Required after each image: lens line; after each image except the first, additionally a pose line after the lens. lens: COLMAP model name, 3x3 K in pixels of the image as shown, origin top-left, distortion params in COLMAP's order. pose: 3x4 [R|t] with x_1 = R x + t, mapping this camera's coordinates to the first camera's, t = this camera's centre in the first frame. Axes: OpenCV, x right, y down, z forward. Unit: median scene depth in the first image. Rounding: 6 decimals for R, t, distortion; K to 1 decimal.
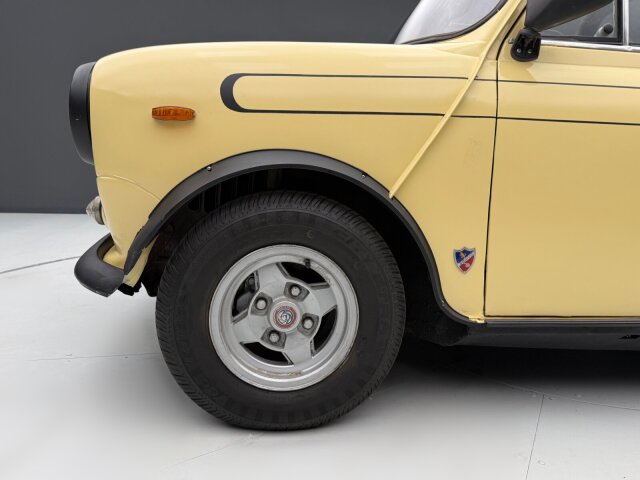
lens RADIAL K [[522.3, 0, 324.2], [0, 522.3, 241.0], [0, 0, 1]] dist [0.041400, 0.001152]
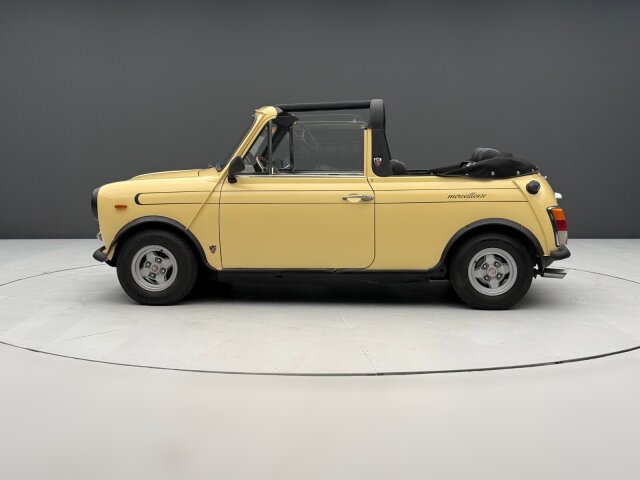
lens RADIAL K [[906.7, 0, 316.0], [0, 906.7, 235.5], [0, 0, 1]] dist [0.086052, 0.000000]
pose [[0.980416, -0.023960, -0.195477, 1.929150], [0.014407, 0.998638, -0.050144, 0.234206], [0.196412, 0.046345, 0.979426, -4.136707]]
